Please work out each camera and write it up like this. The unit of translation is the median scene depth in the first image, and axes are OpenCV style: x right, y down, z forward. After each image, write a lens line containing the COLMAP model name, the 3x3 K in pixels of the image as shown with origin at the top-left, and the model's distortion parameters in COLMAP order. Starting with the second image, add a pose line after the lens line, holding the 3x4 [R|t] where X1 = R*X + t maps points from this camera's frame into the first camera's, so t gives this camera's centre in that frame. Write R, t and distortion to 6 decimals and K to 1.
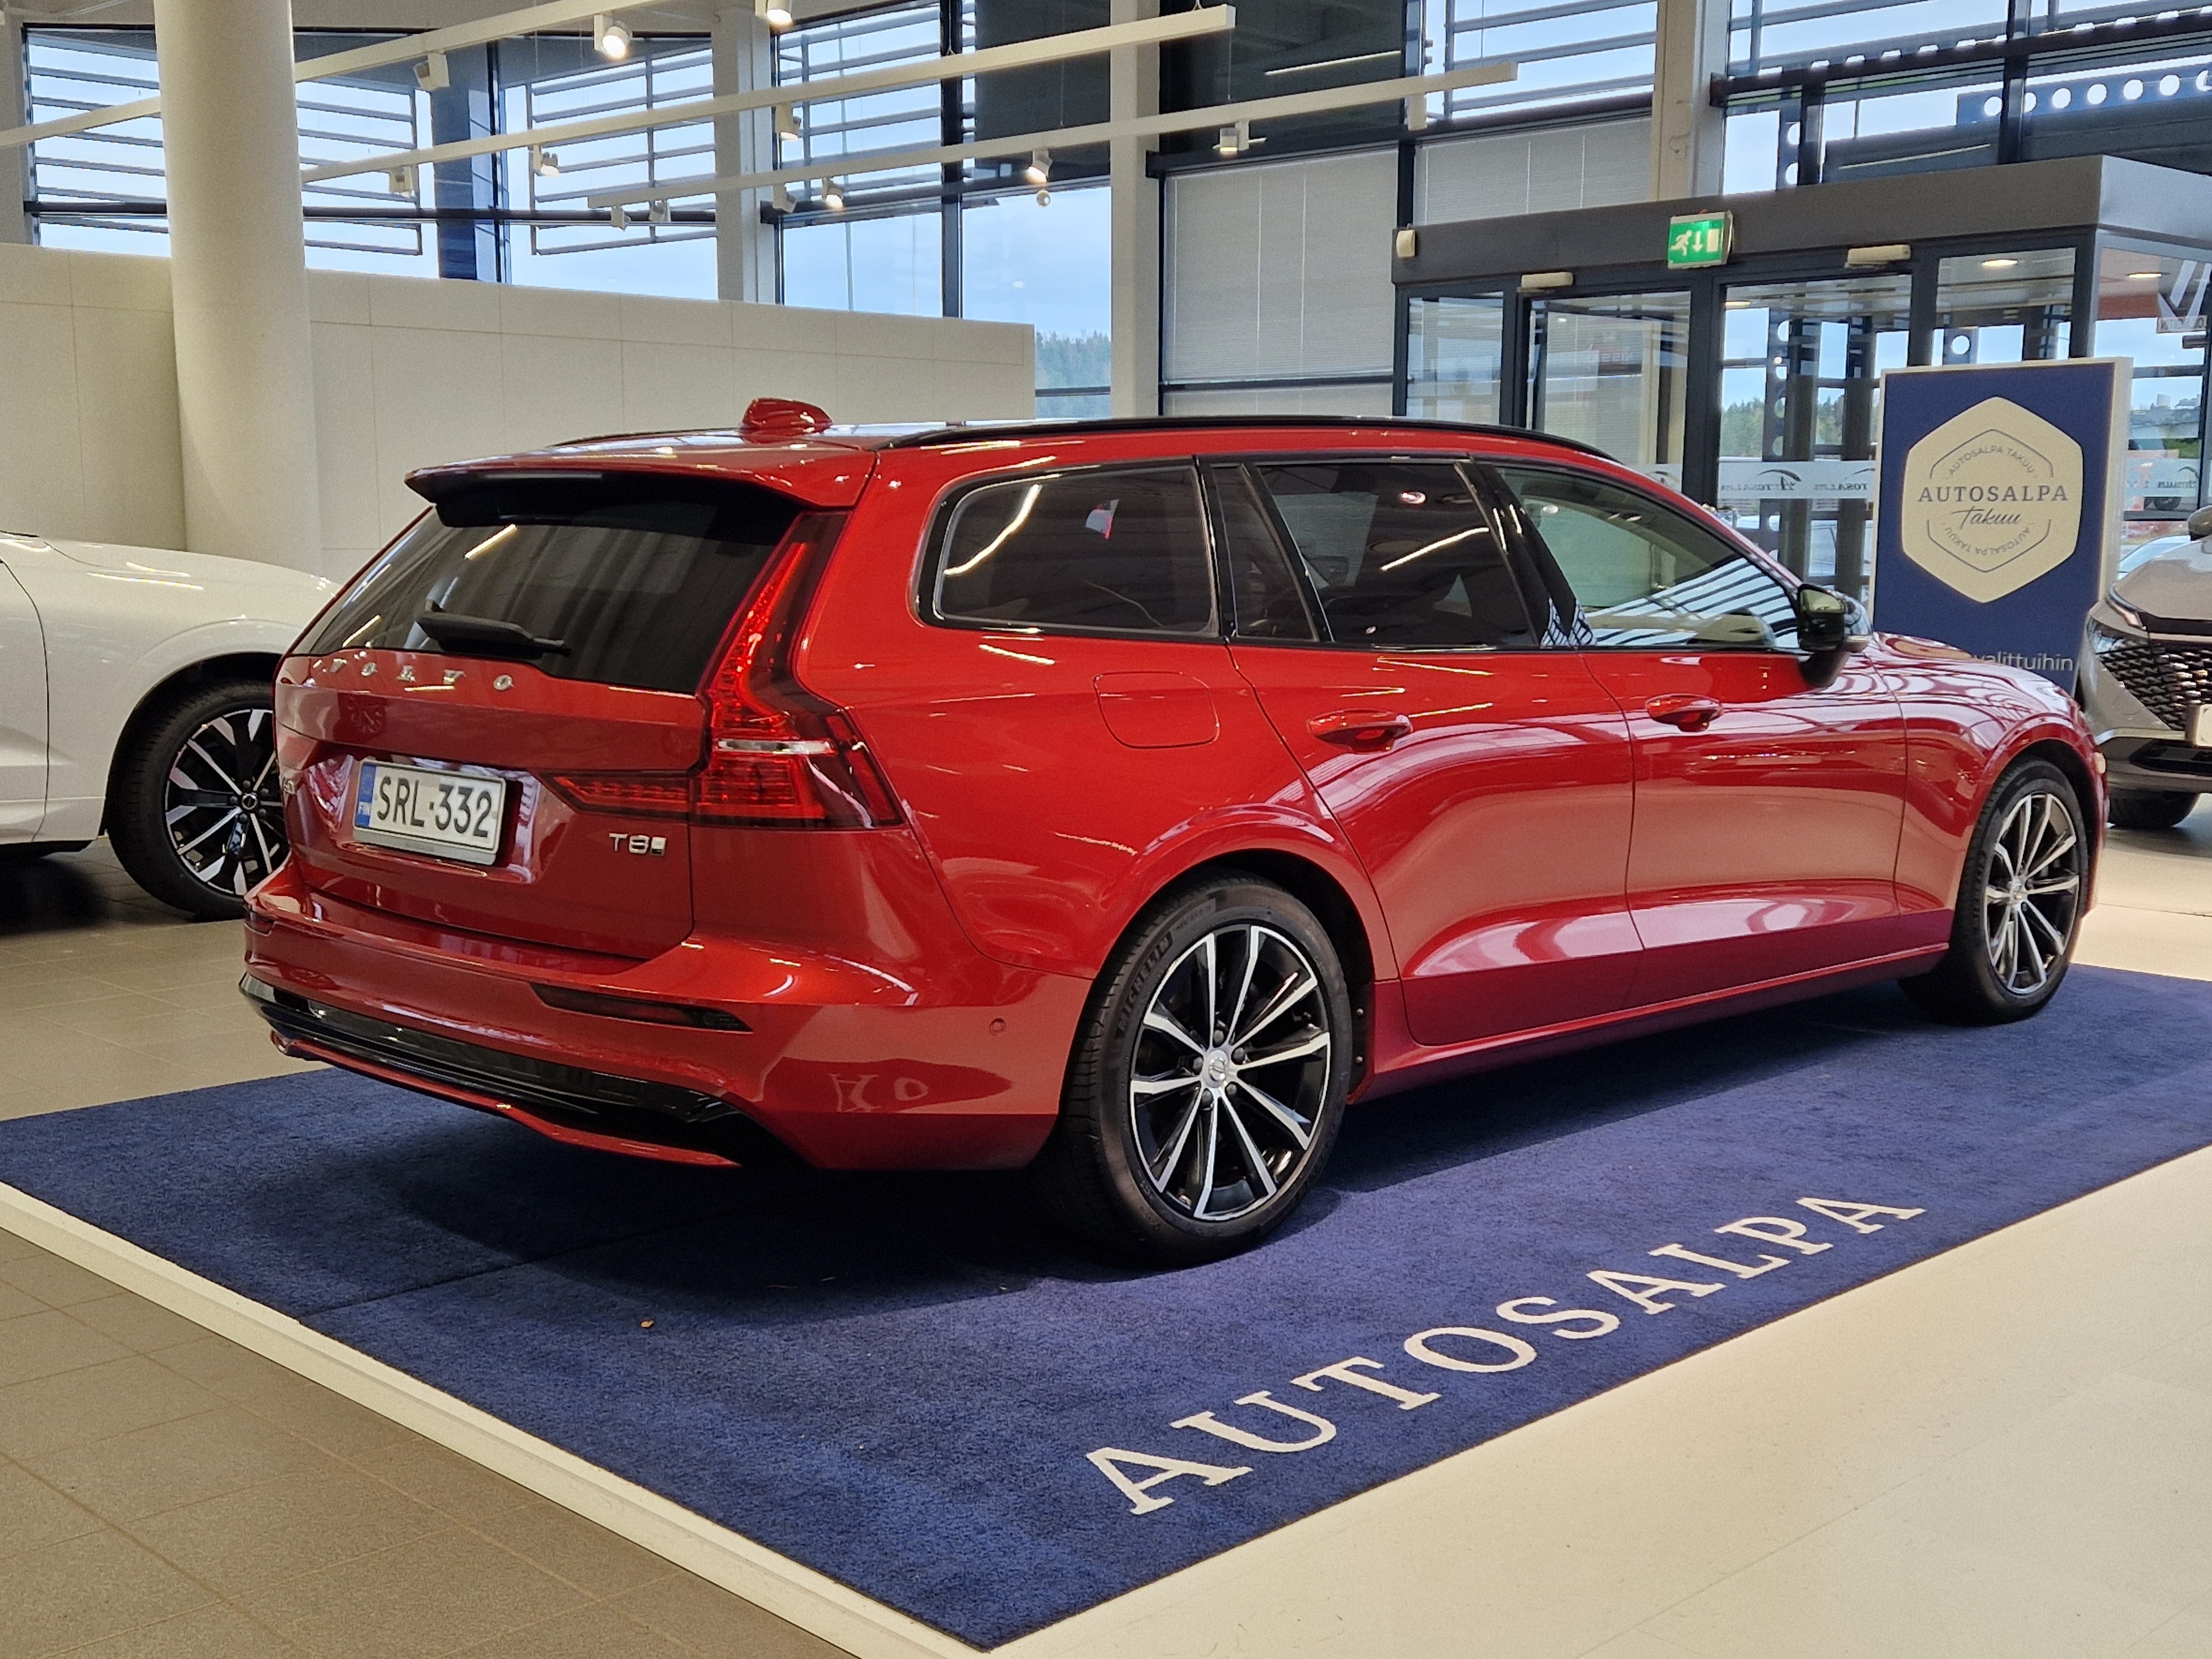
lens RADIAL K [[2499.3, 0, 1103.0], [0, 2499.3, 834.0], [0, 0, 1]] dist [0.072048, 0.000000]
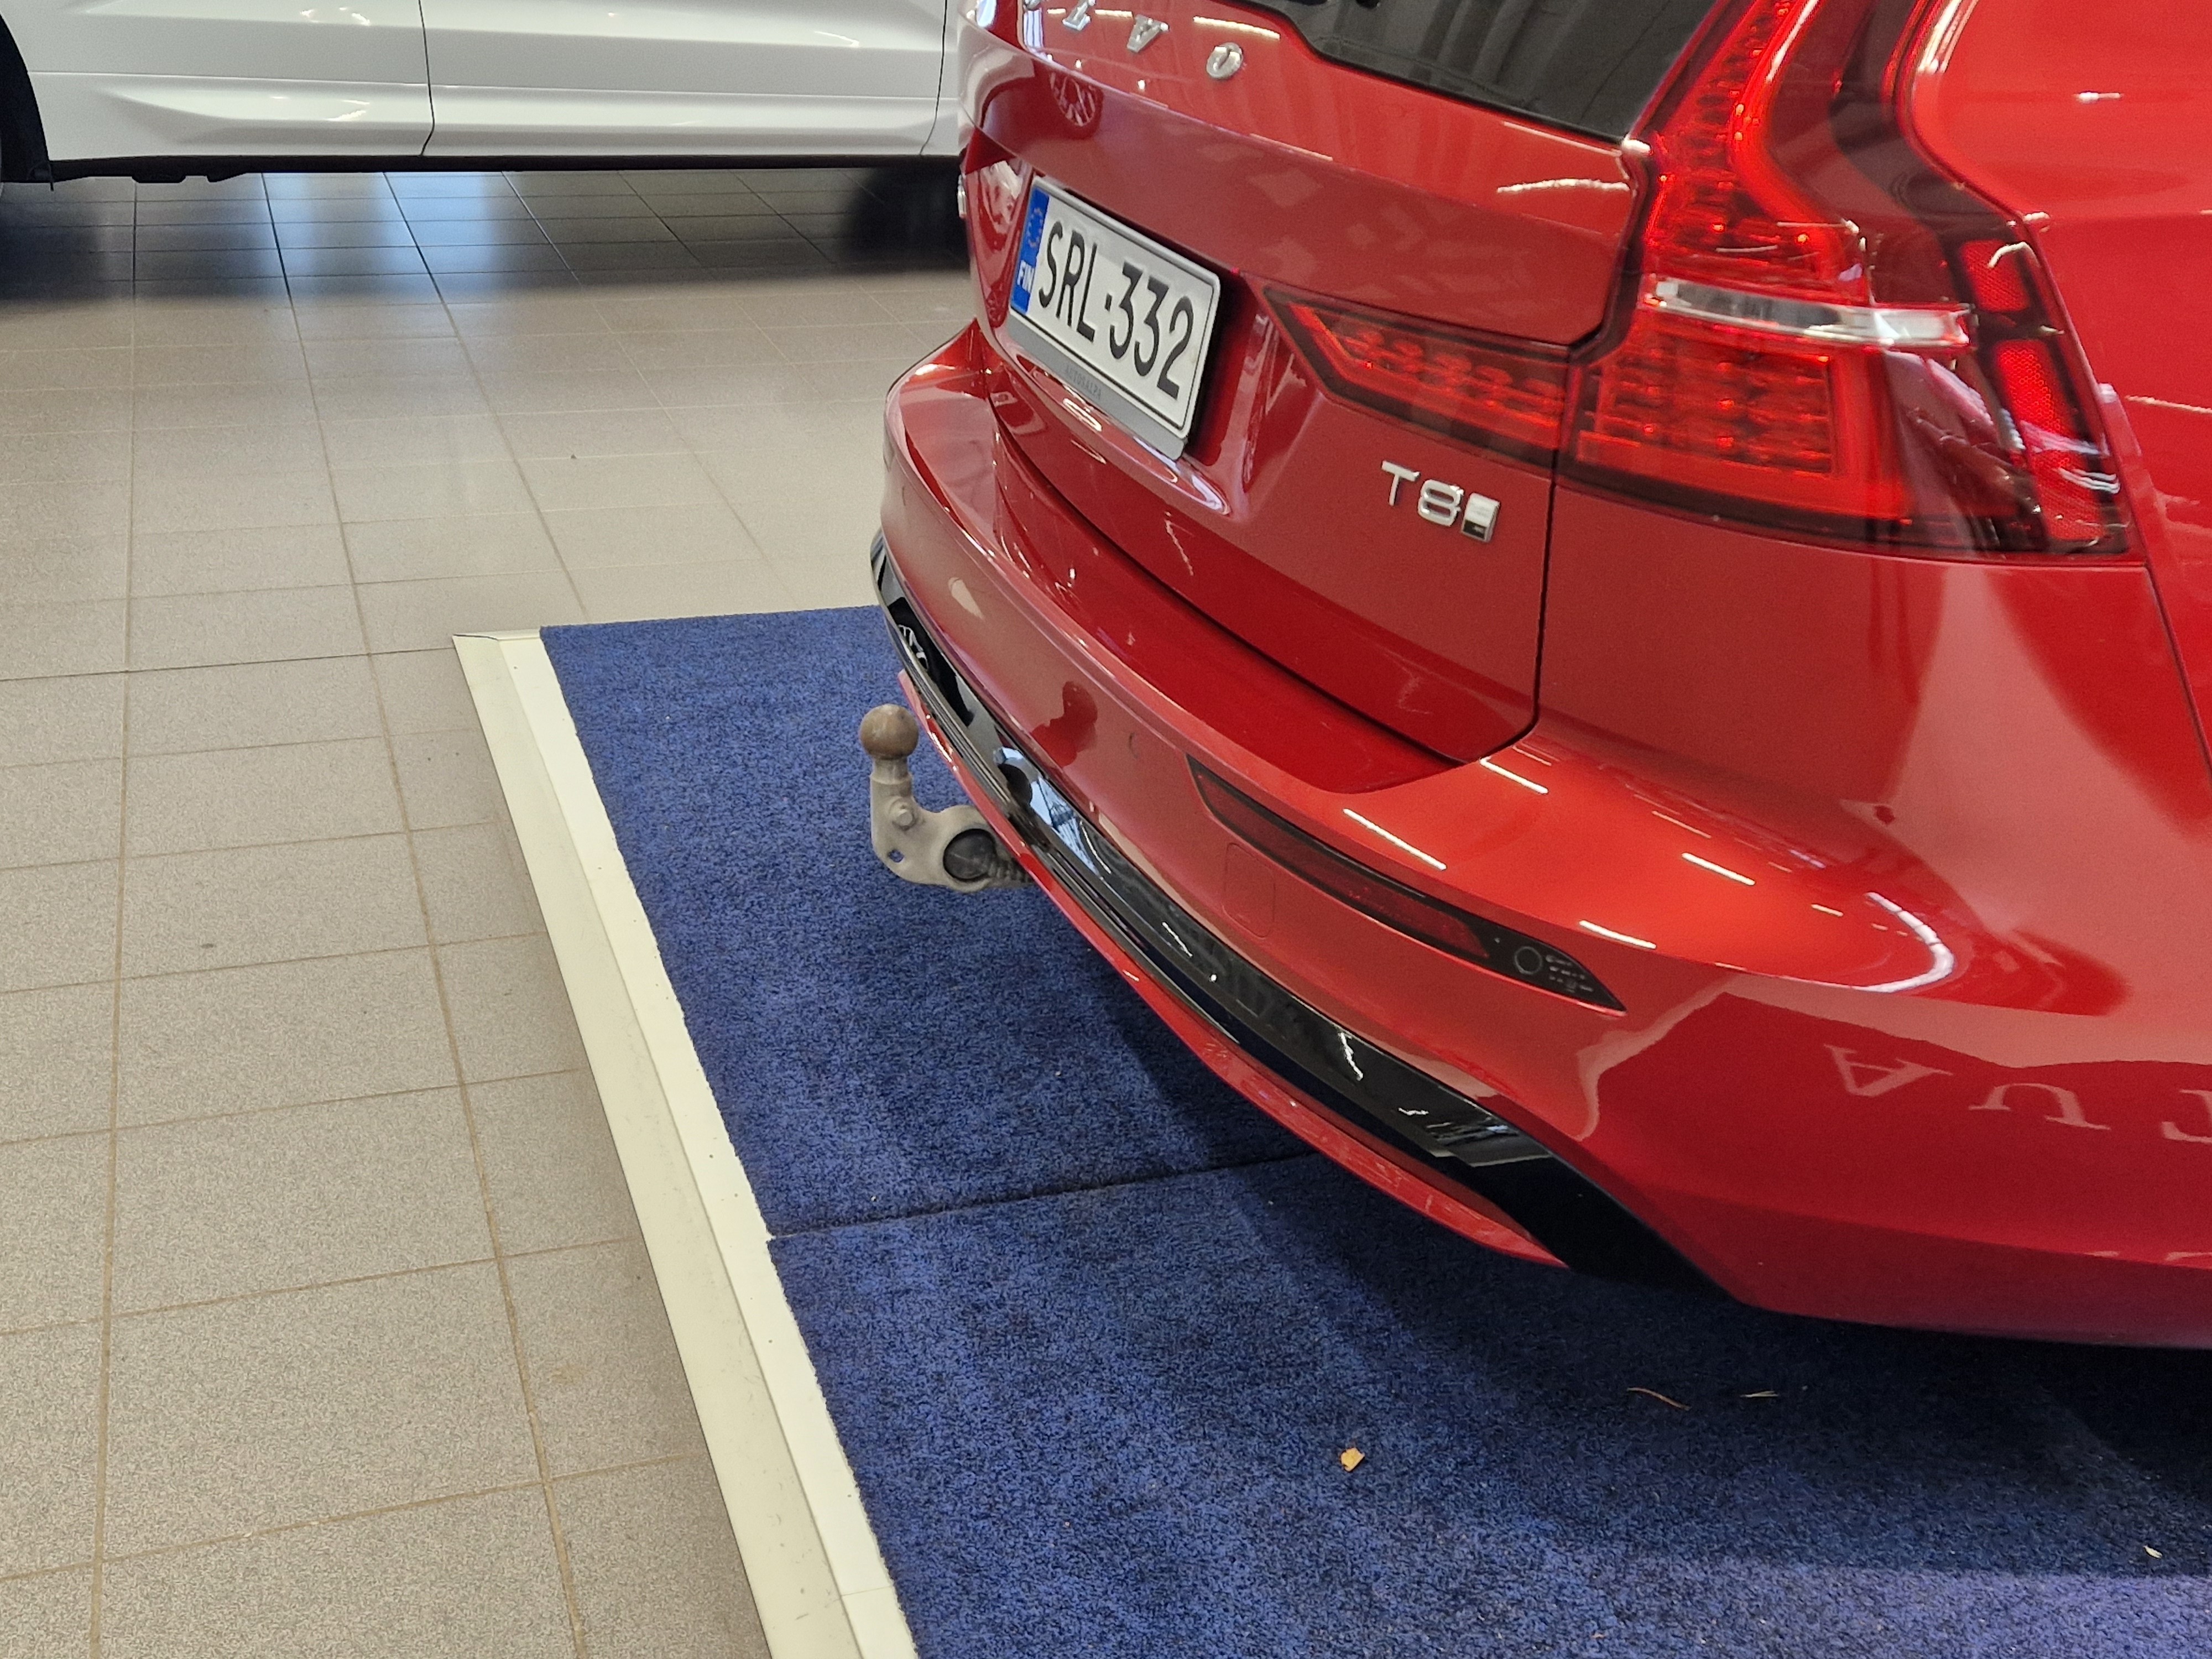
lens RADIAL K [[2499.3, 0, 1096.4], [0, 2499.3, 817.7], [0, 0, 1]] dist [0.072048, 0.000000]
pose [[0.897628, 0.201445, -0.392026, -0.058061], [-0.086639, 0.952734, 0.291190, -0.059538], [0.432155, -0.227415, 0.872653, 0.563698]]
